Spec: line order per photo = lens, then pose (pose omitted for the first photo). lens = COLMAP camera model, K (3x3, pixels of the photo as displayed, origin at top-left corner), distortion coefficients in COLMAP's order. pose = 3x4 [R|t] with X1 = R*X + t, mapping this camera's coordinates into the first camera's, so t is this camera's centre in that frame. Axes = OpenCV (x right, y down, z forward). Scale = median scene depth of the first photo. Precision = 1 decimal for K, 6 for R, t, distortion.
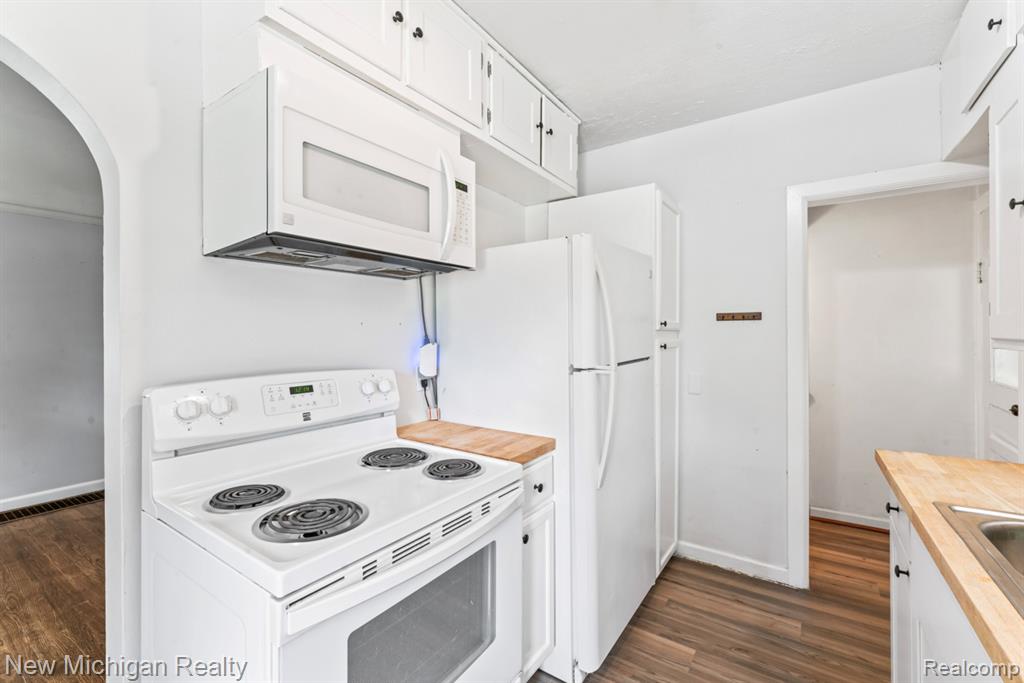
lens RADIAL K [[443.6, 0, 513.7], [0, 443.6, 329.3], [0, 0, 1]] dist [-0.000391, -0.000236]
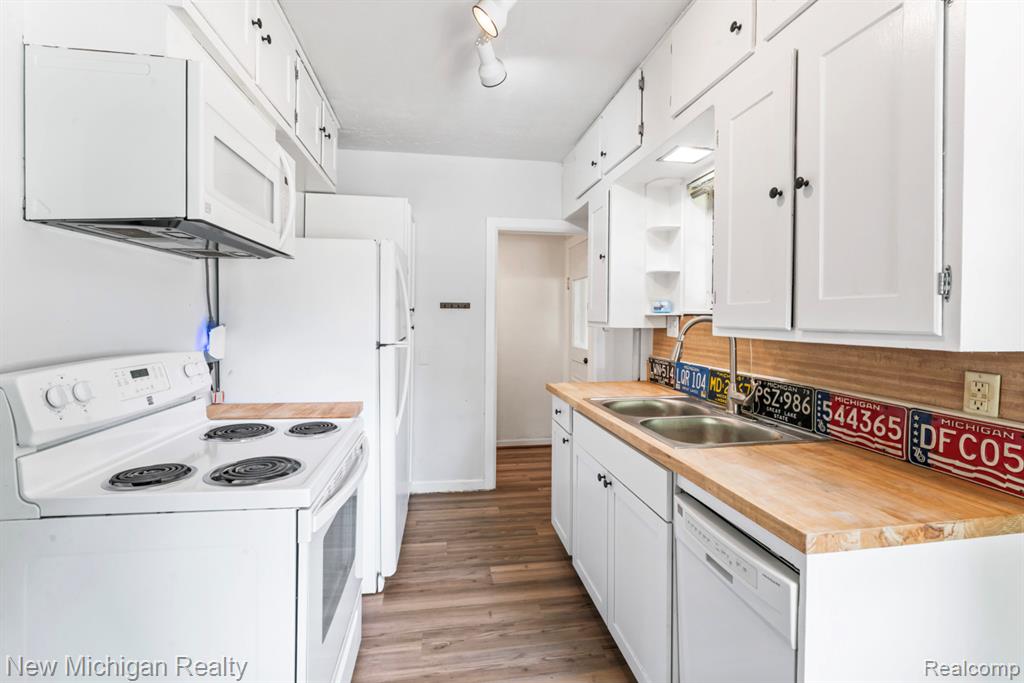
lens RADIAL K [[456.4, 0, 512.8], [0, 456.4, 320.6], [0, 0, 1]] dist [-0.001284, -0.000136]
pose [[0.728376, 0.004045, 0.685165, -0.434131], [-0.014095, 0.999859, 0.009081, 0.003035], [-0.685032, -0.016271, 0.728331, -0.190808]]
